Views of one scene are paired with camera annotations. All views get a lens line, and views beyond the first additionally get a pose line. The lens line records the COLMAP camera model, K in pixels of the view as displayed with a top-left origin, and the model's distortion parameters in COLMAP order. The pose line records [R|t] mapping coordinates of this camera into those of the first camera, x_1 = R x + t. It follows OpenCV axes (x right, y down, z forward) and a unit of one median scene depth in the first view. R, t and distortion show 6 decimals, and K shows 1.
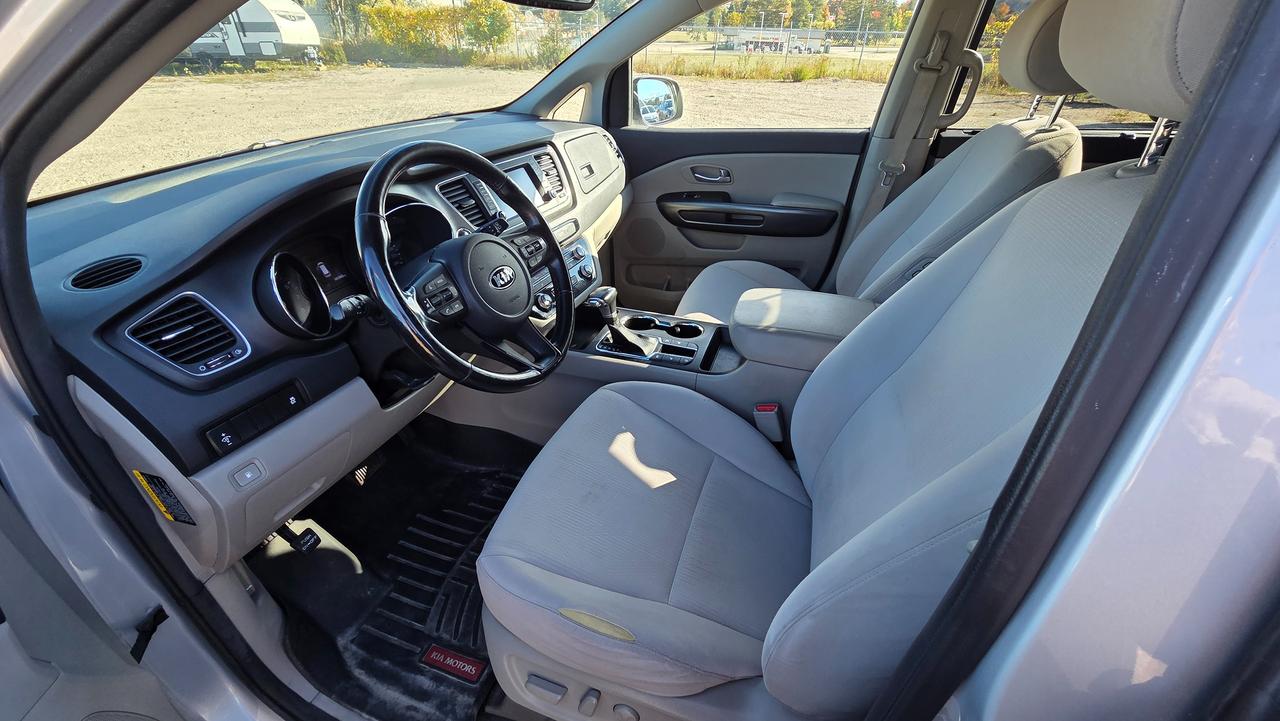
lens RADIAL K [[516.3, 0, 641.4], [0, 516.3, 370.2], [0, 0, 1]] dist [0.004244, -0.001371]
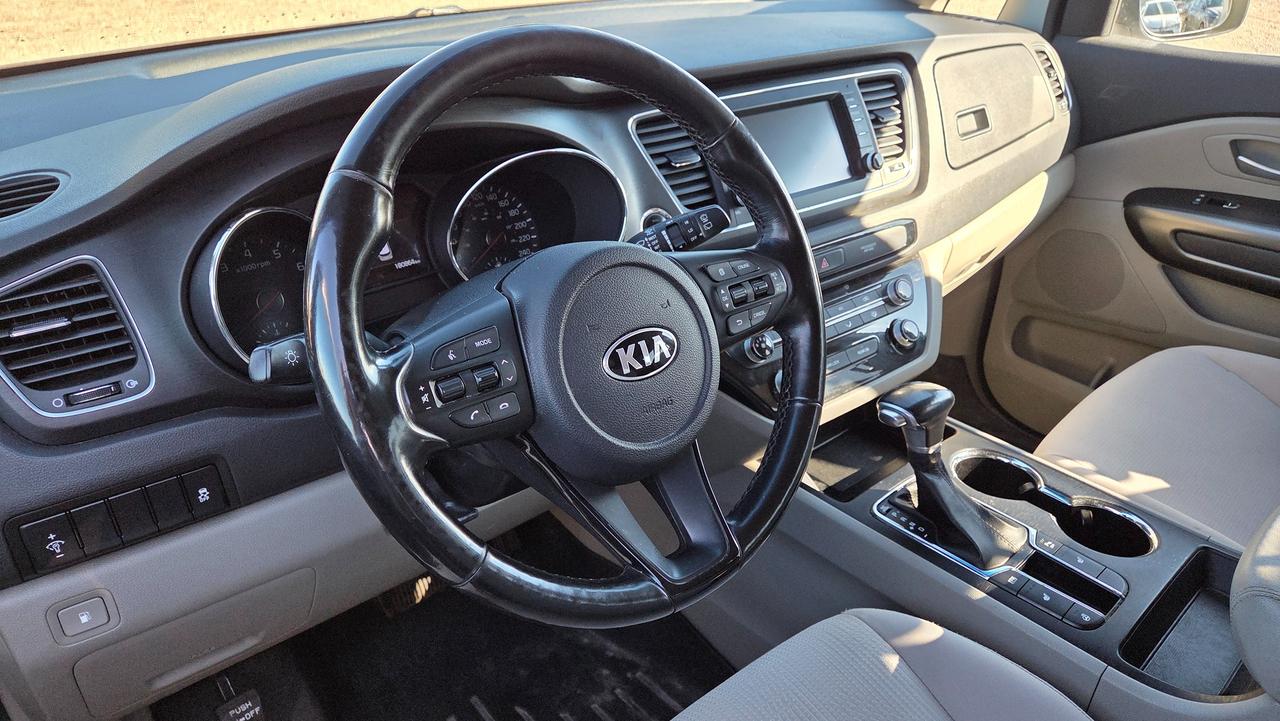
lens RADIAL K [[869.2, 0, 664.0], [0, 869.2, 358.9], [0, 0, 1]] dist [0.049768, -0.022692]
pose [[0.883503, 0.241953, -0.401099, 0.023750], [-0.269836, 0.962811, -0.013577, -0.110251], [0.382898, 0.120226, 0.915934, 0.225696]]
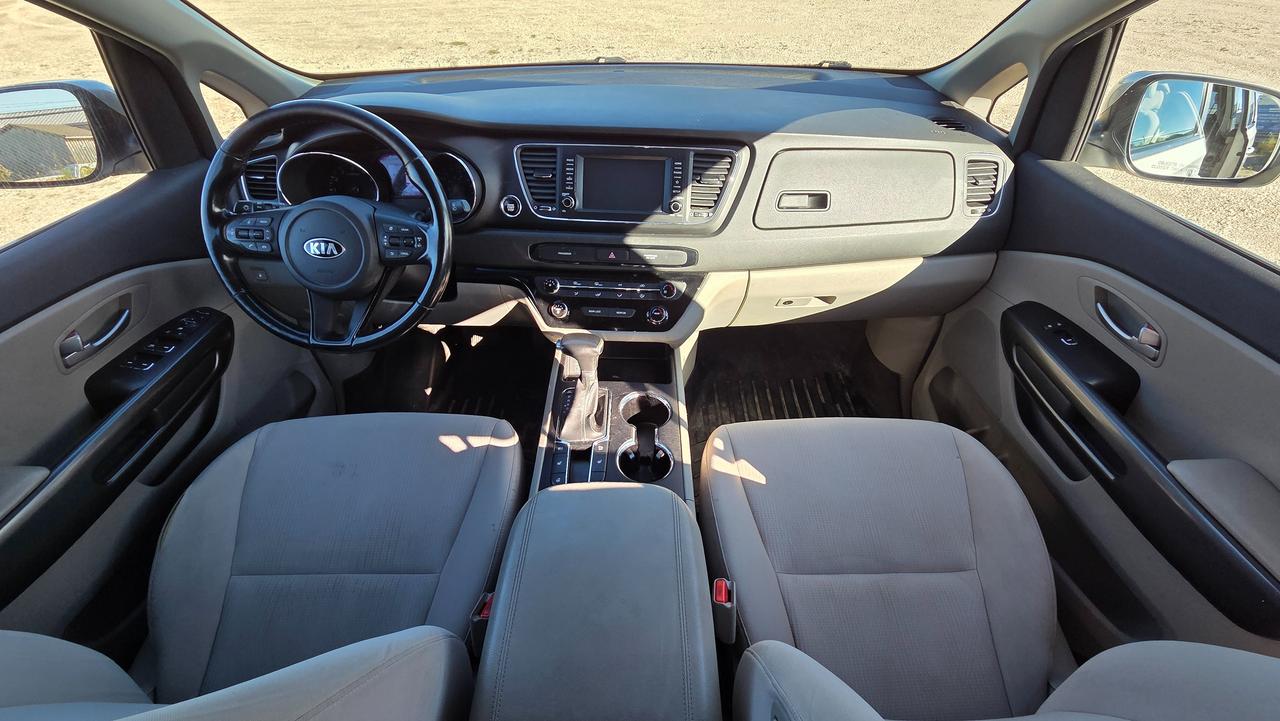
lens RADIAL K [[516.3, 0, 637.3], [0, 516.3, 366.5], [0, 0, 1]] dist [0.004244, -0.001371]
pose [[0.338341, 0.624761, -0.703703, 0.505006], [-0.518258, 0.747890, 0.414812, -0.476663], [0.785451, 0.224352, 0.576830, 0.615650]]
